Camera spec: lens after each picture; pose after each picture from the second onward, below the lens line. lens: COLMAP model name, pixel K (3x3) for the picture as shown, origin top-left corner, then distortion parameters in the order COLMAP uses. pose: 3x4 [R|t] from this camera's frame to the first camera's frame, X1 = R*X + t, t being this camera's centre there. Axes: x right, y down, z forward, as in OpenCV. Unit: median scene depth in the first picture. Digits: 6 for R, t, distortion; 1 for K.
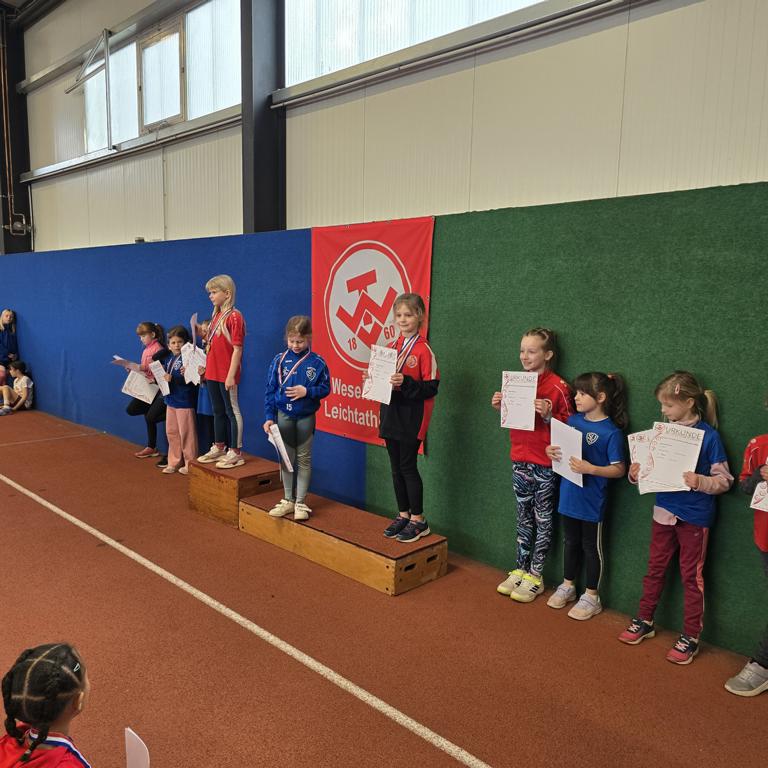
lens RADIAL K [[700.4, 0, 380.8], [0, 700.4, 377.5], [0, 0, 1]] dist [0.062243, -0.053051]
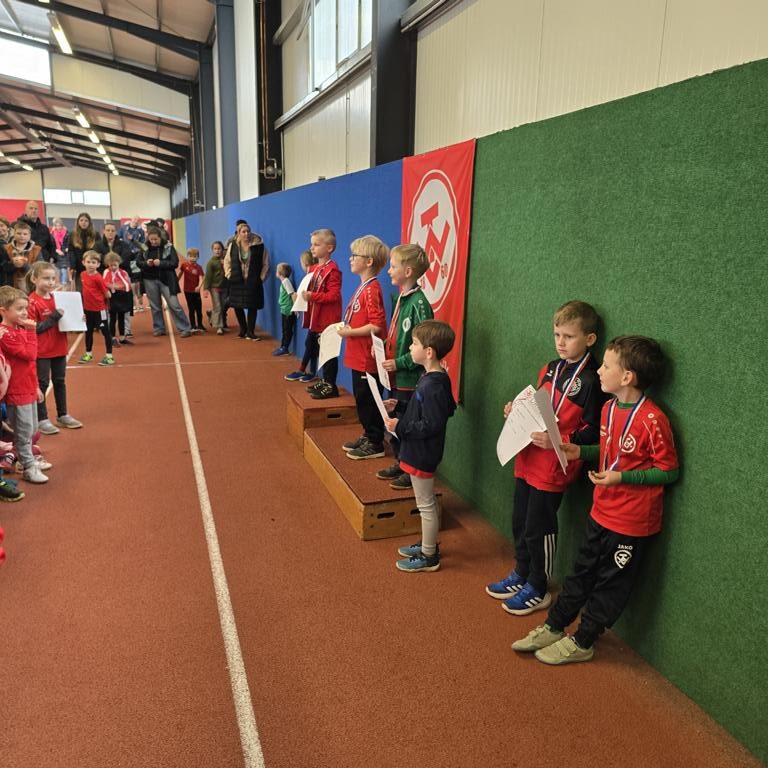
lens RADIAL K [[703.5, 0, 402.5], [0, 703.5, 386.3], [0, 0, 1]] dist [0.062187, -0.050482]
pose [[0.906235, 0.097108, -0.411470, 0.404547], [-0.059828, 0.992926, 0.102565, -0.005909], [0.418519, -0.068330, 0.905634, 0.133902]]
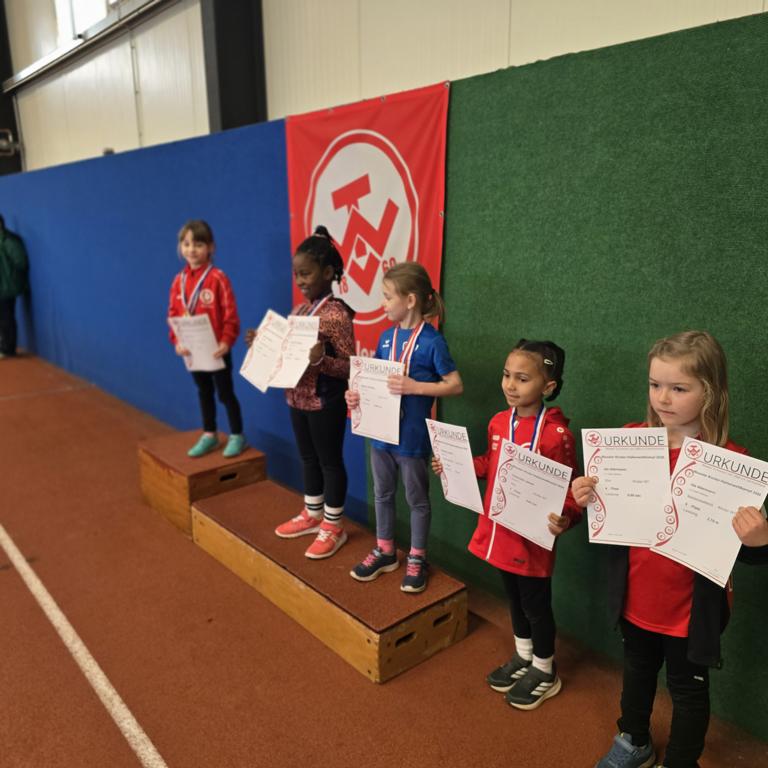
lens RADIAL K [[706.9, 0, 376.1], [0, 706.9, 379.6], [0, 0, 1]] dist [0.046800, -0.053134]
pose [[0.994812, -0.008323, -0.101392, 0.076172], [0.019957, 0.993248, 0.114279, -0.039968], [0.099756, -0.115709, 0.988261, 0.343394]]
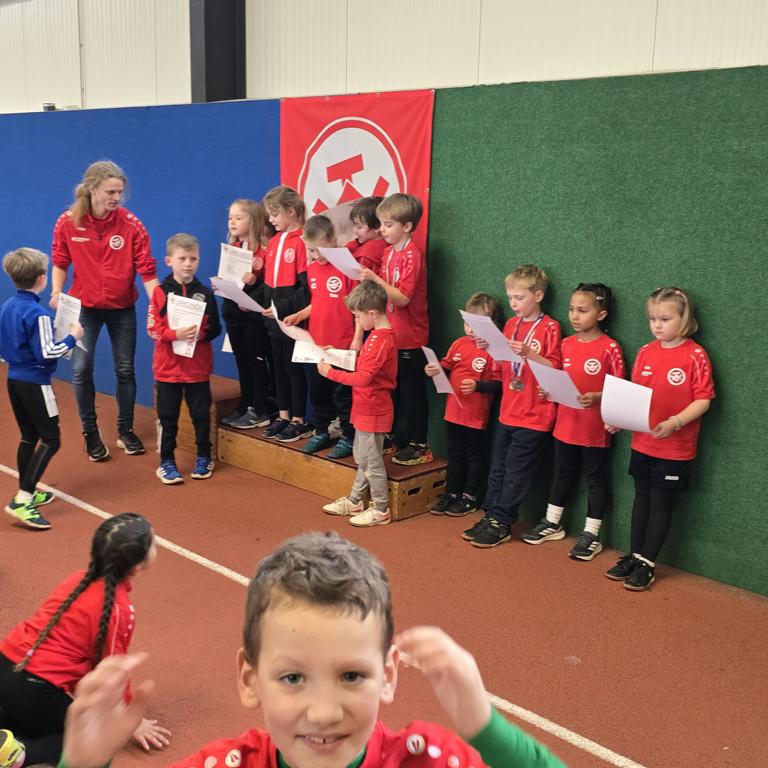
lens RADIAL K [[1039.3, 0, 365.4], [0, 1039.3, 358.9], [0, 0, 1]] dist [0.092148, -0.131706]
pose [[0.999983, 0.000836, -0.005827, 0.004074], [-0.000468, 0.998019, 0.062918, 0.005607], [0.005868, -0.062914, 0.998002, -0.233590]]
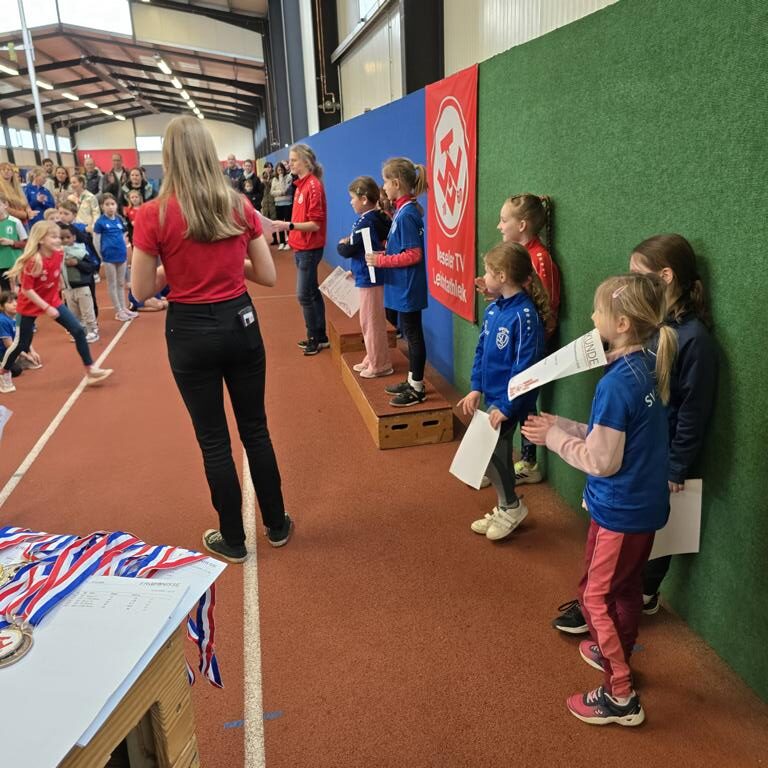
lens RADIAL K [[706.8, 0, 401.0], [0, 706.8, 371.0], [0, 0, 1]] dist [0.051437, -0.039964]
pose [[0.848350, 0.107088, -0.518493, 0.532140], [-0.014174, 0.983573, 0.179954, -0.002233], [0.529246, -0.145315, 0.835932, 0.118609]]
